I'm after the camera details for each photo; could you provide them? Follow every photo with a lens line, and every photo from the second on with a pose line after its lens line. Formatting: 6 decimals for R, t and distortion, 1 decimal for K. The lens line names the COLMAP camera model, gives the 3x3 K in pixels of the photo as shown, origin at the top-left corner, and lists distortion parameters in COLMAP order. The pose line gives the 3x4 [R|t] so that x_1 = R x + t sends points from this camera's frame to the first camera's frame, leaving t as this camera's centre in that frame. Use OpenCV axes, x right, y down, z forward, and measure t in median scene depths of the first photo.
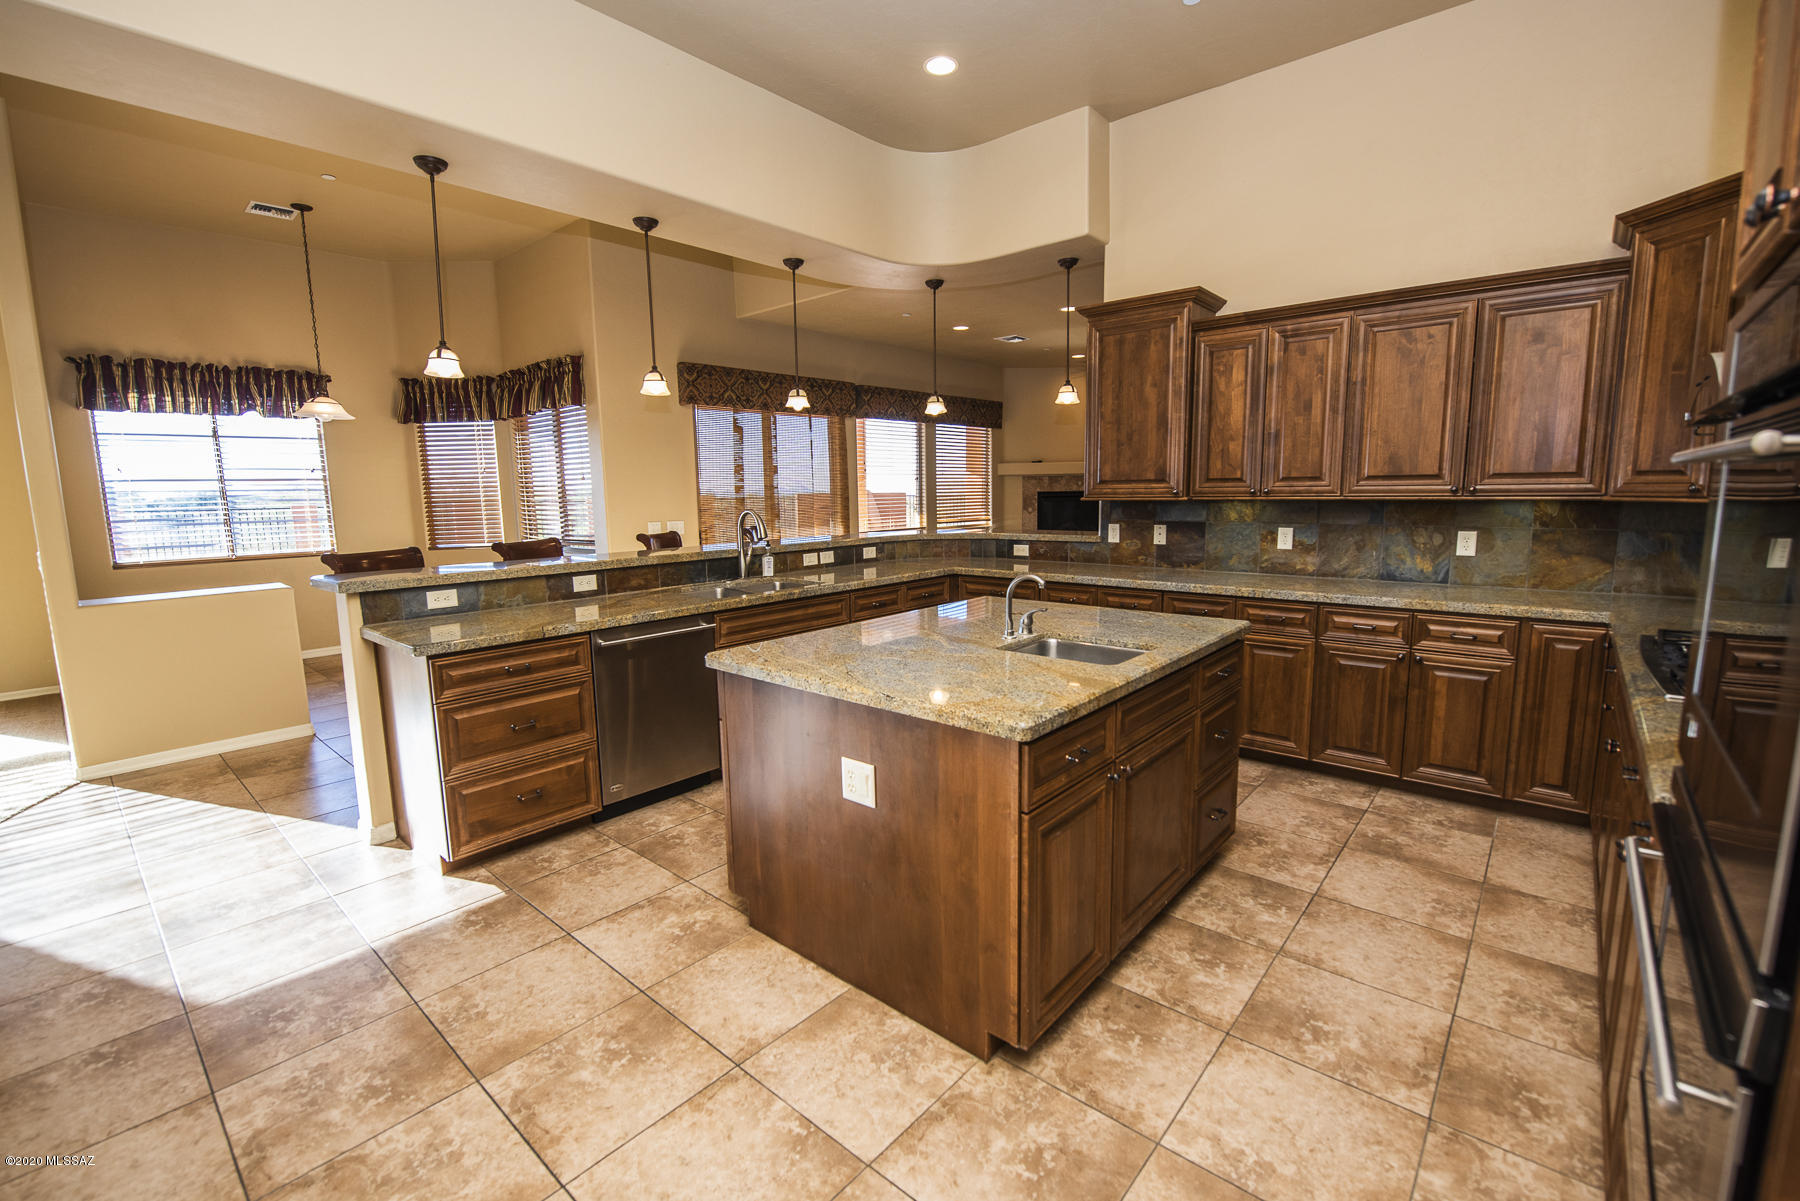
lens RADIAL K [[732.3, 0, 900.9], [0, 732.3, 588.9], [0, 0, 1]] dist [-0.018442, -0.000945]
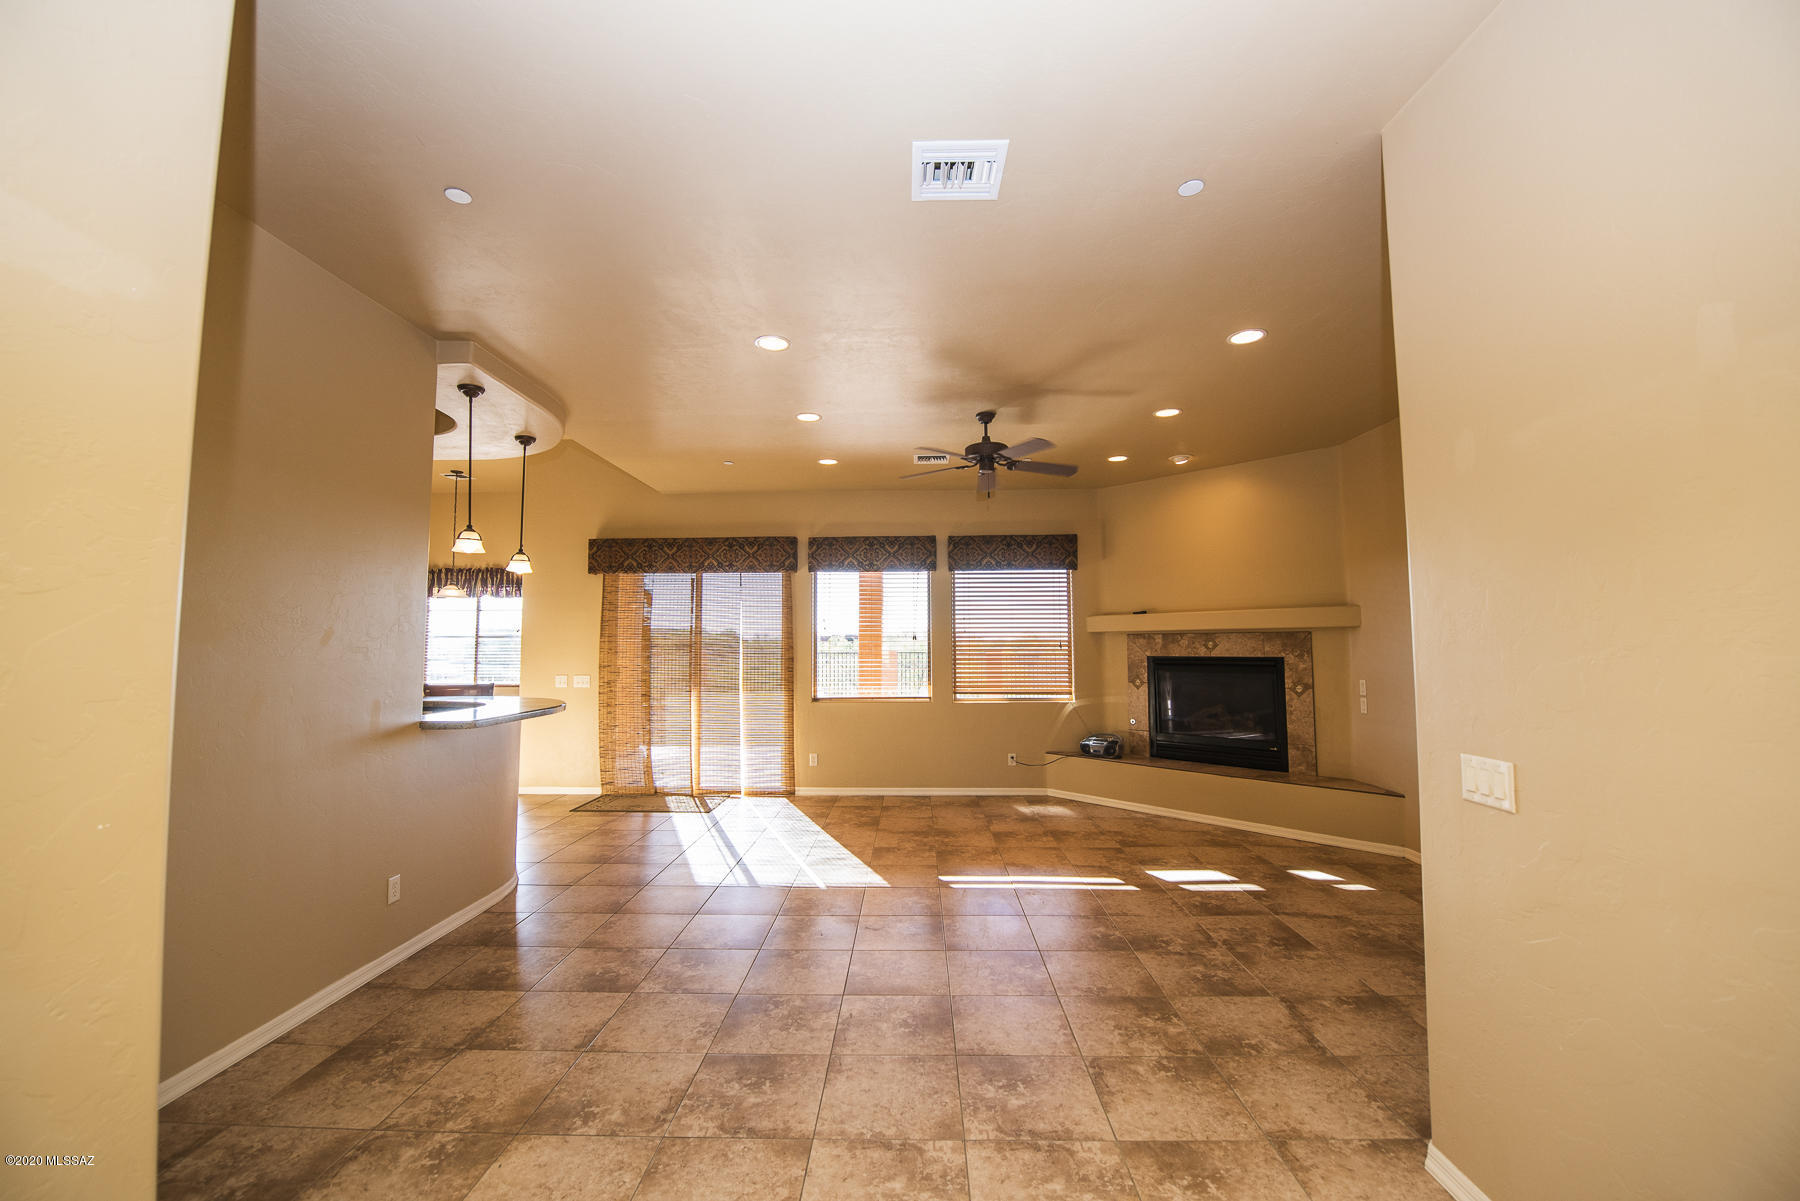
lens RADIAL K [[732.3, 0, 900.2], [0, 732.3, 600.0], [0, 0, 1]] dist [-0.018442, -0.000945]
pose [[0.621650, -0.032556, -0.782618, 0.605131], [-0.119455, 0.983509, -0.135799, -0.067418], [0.774133, 0.177907, 0.607509, 0.420193]]
